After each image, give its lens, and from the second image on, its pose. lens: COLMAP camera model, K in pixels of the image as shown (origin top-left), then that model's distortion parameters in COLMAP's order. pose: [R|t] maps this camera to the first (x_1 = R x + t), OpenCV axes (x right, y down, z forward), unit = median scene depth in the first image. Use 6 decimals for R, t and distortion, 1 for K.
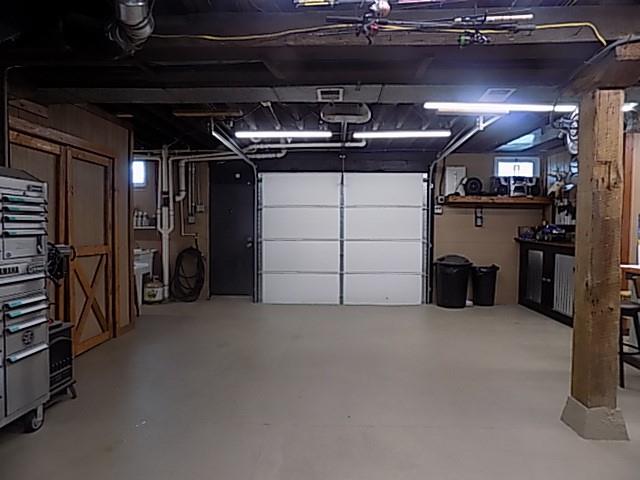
lens RADIAL K [[428.5, 0, 320.0], [0, 428.5, 240.0], [0, 0, 1]] dist [-0.078374, 0.063731]
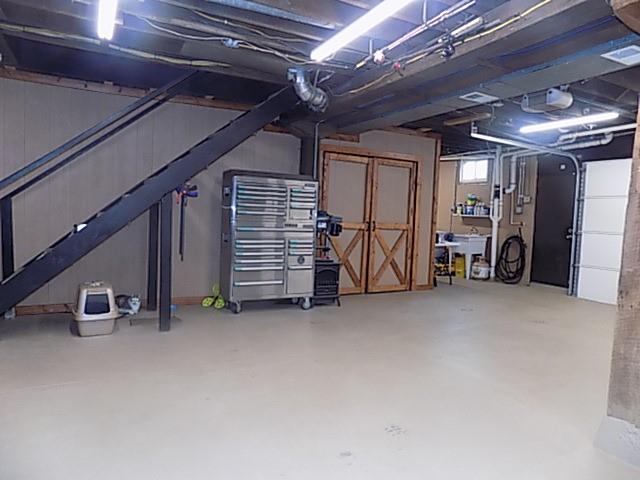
lens RADIAL K [[428.5, 0, 320.0], [0, 428.5, 240.0], [0, 0, 1]] dist [-0.078374, 0.063731]
pose [[0.504445, 0.070590, -0.860553, 0.390209], [-0.065048, 0.996927, 0.043647, 0.015430], [0.860990, 0.033960, 0.507487, 0.012707]]
